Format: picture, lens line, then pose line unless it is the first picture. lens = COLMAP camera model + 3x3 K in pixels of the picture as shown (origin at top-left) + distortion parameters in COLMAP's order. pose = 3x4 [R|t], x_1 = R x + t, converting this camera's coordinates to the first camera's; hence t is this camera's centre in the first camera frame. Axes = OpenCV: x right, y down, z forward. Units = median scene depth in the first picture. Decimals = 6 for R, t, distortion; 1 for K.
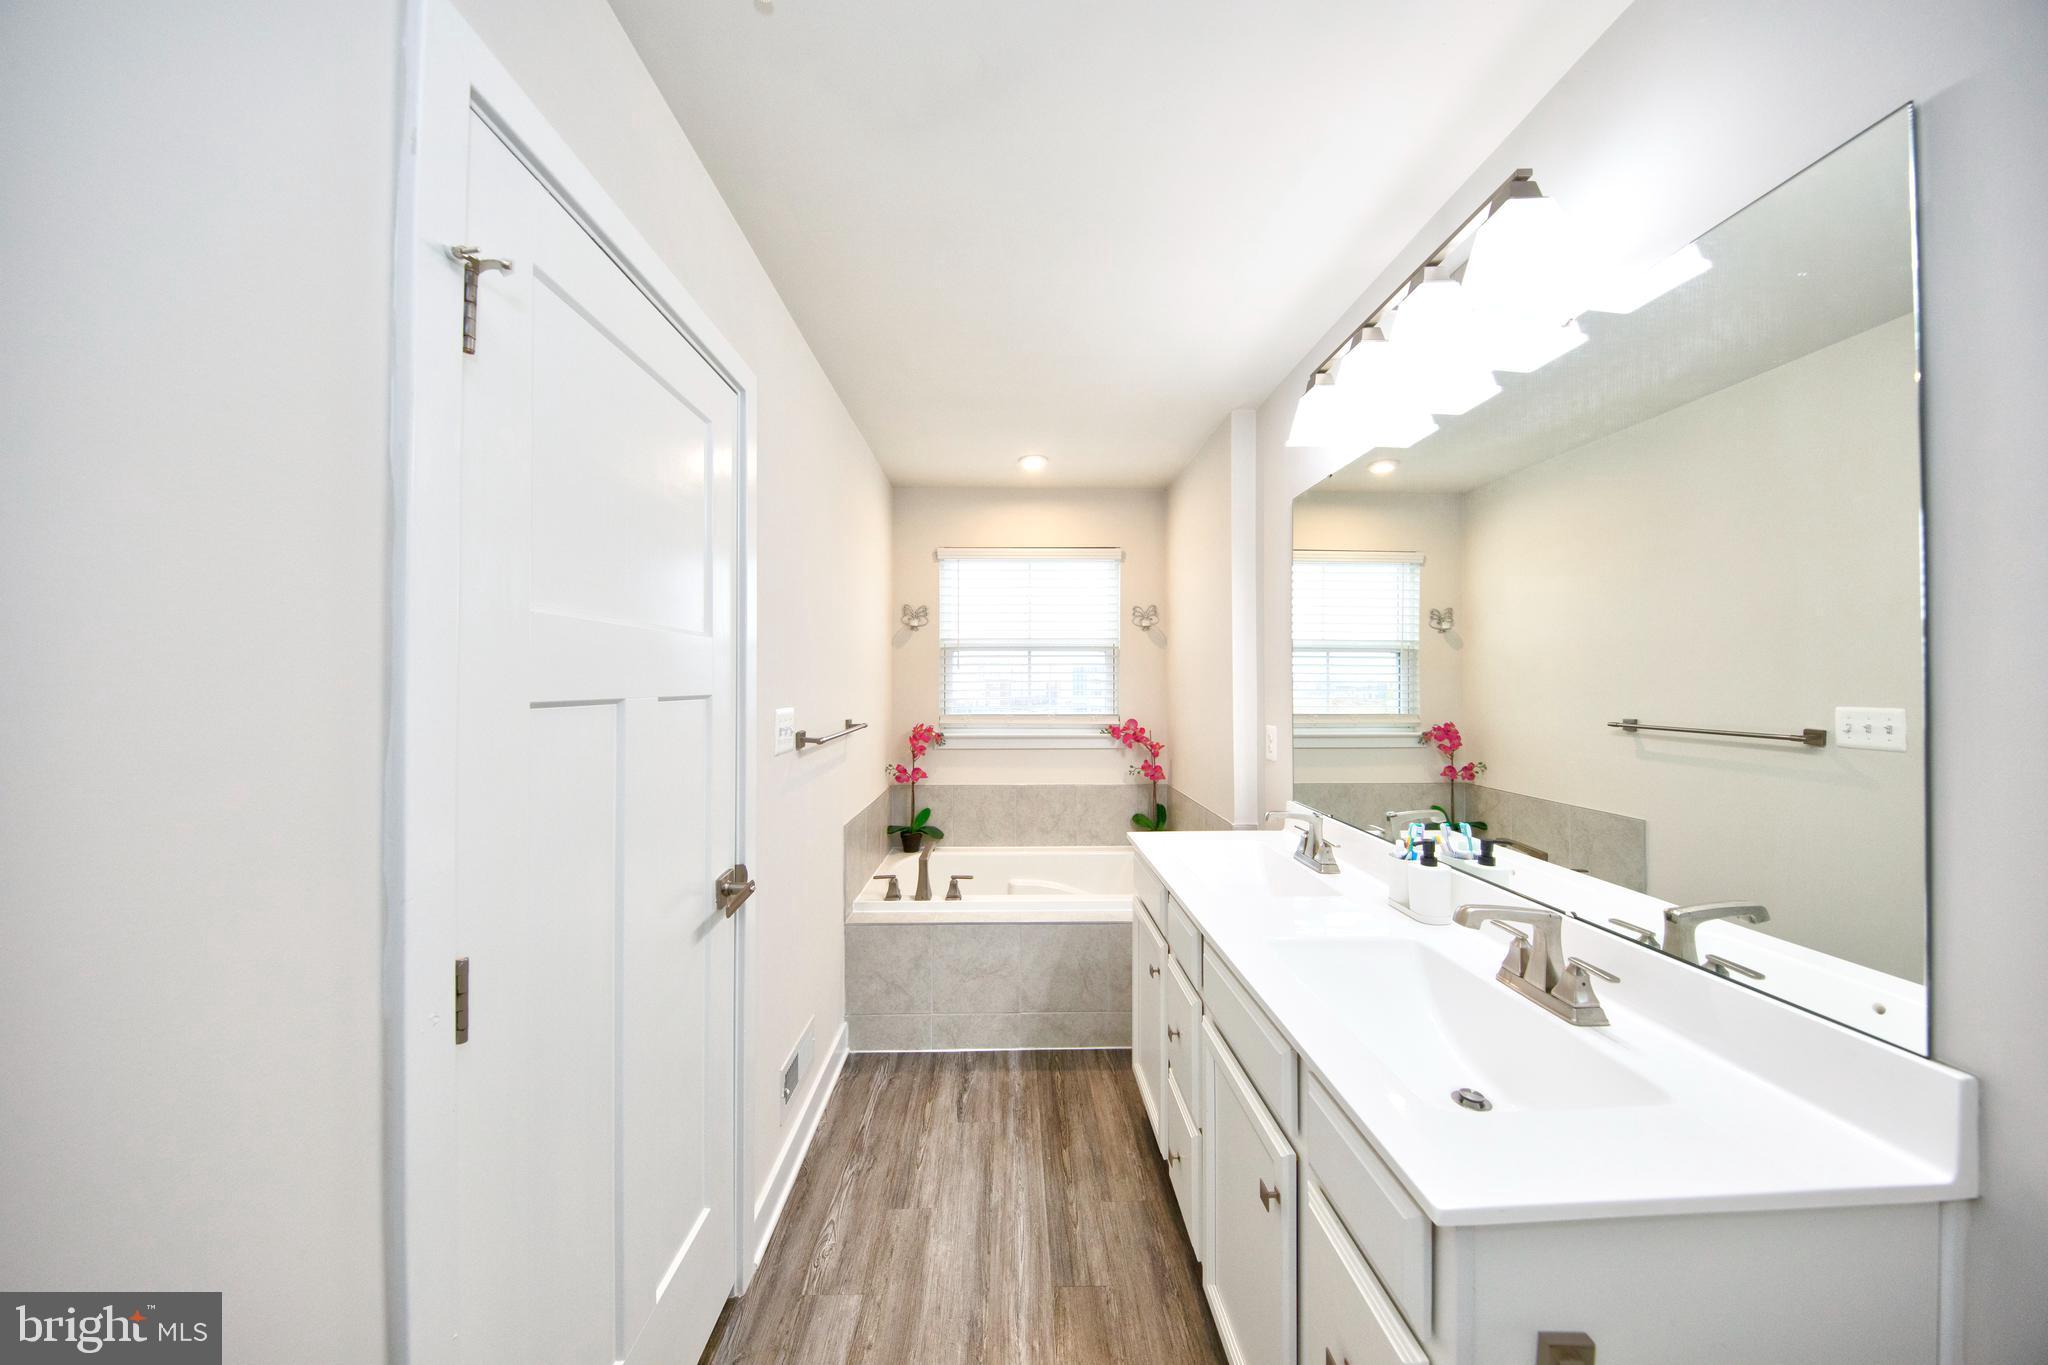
lens RADIAL K [[645.9, 0, 1024.0], [0, 645.9, 682.5], [0, 0, 1]] dist [0.000111, 0.000000]
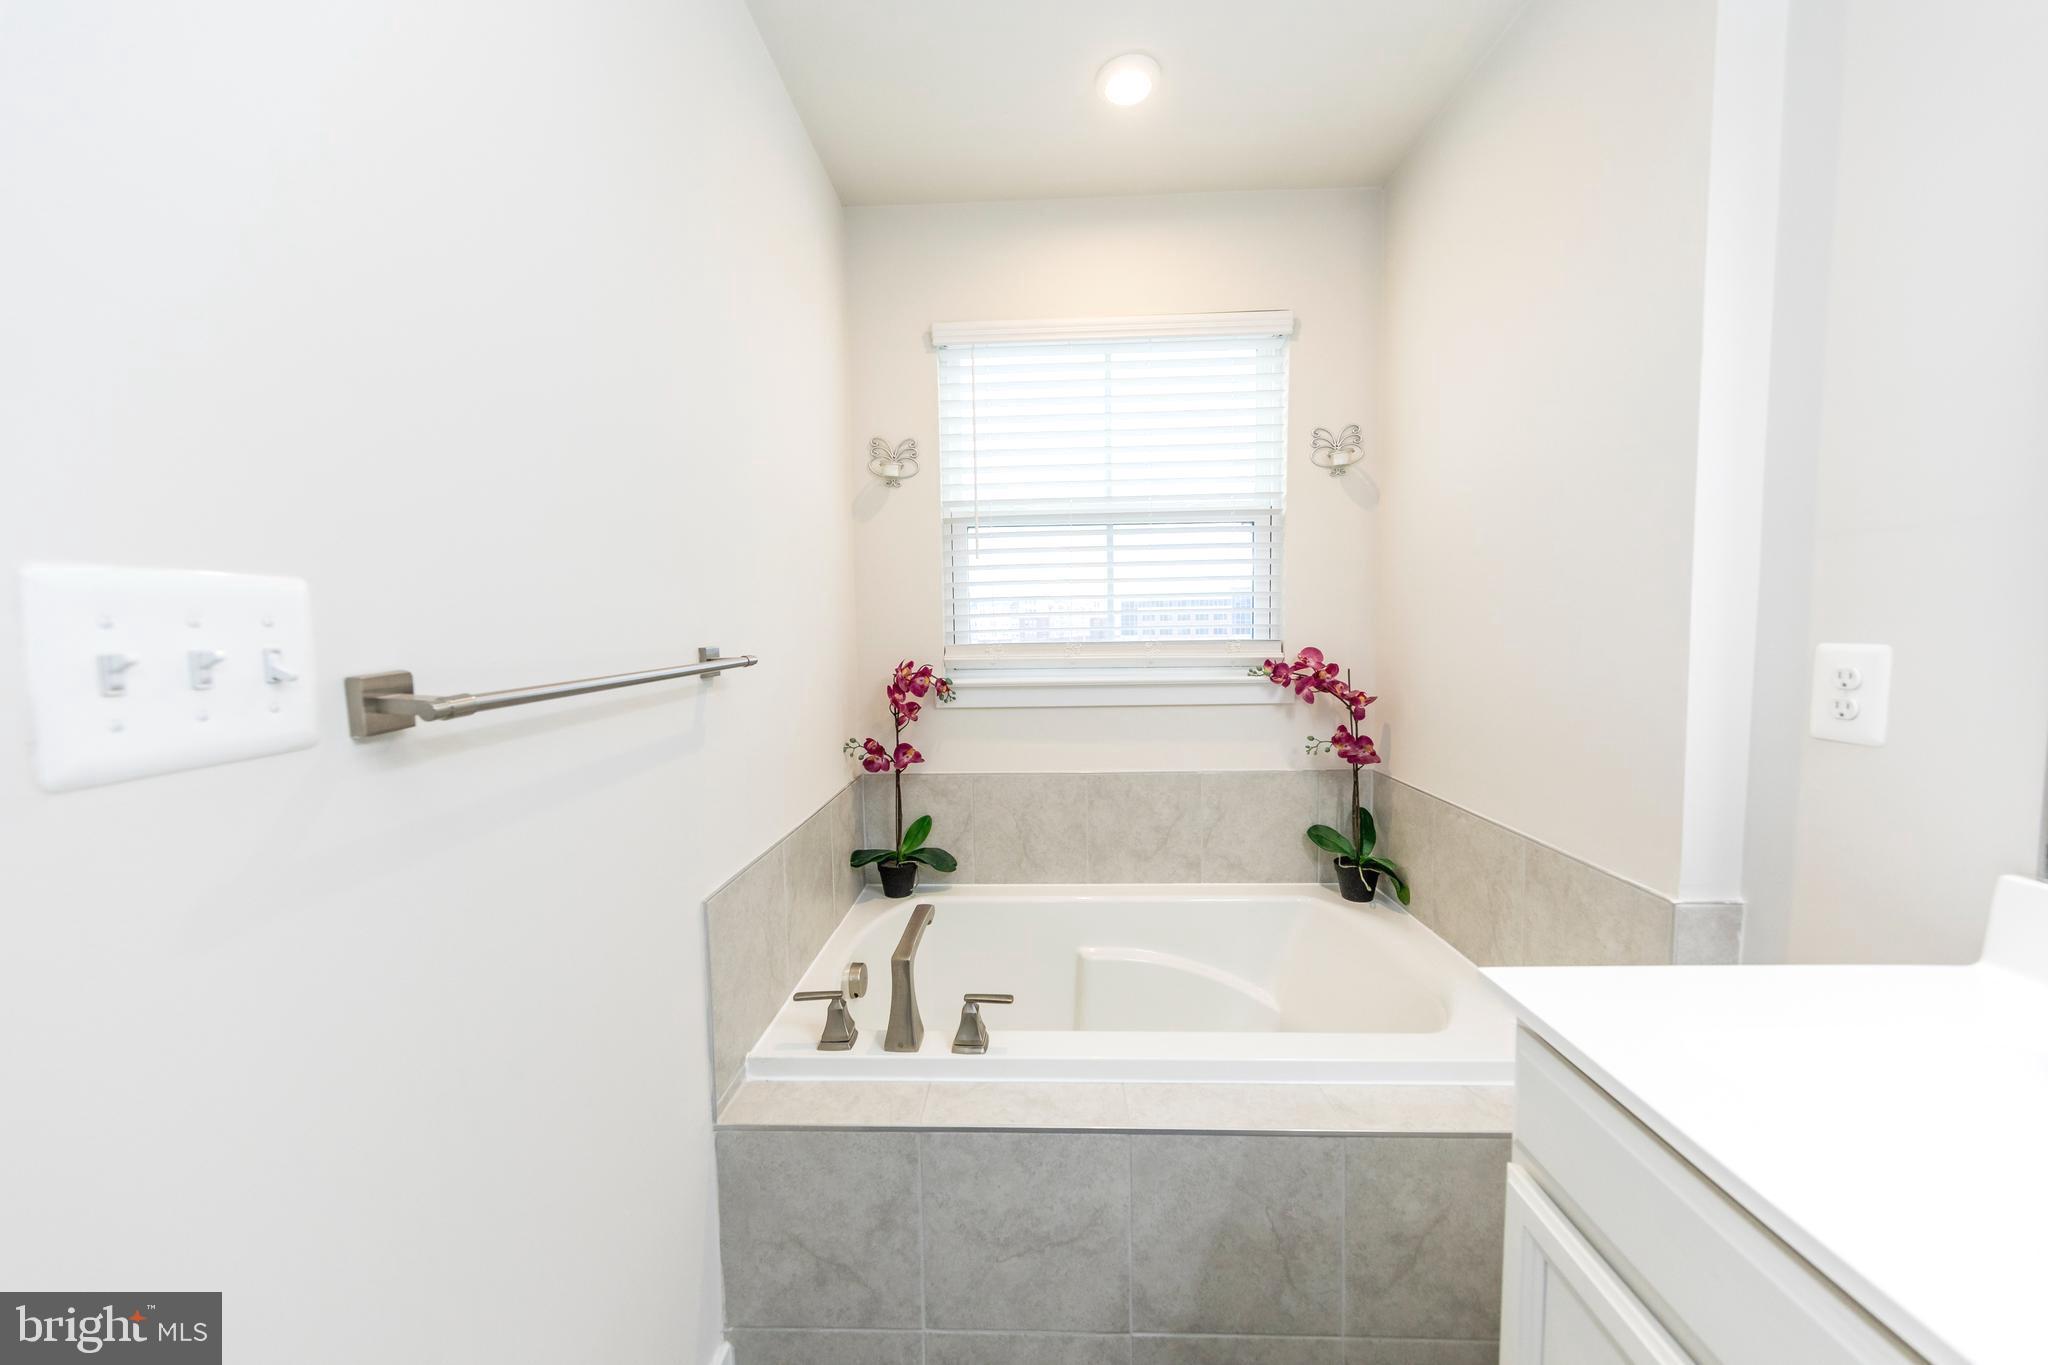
lens RADIAL K [[760.2, 0, 1024.0], [0, 760.2, 682.5], [0, 0, 1]] dist [-0.000421, -0.000107]
pose [[0.998451, -0.011721, -0.054386, -0.031181], [0.016153, 0.996520, 0.081775, 0.031586], [0.053238, -0.082527, 0.995166, 0.381936]]
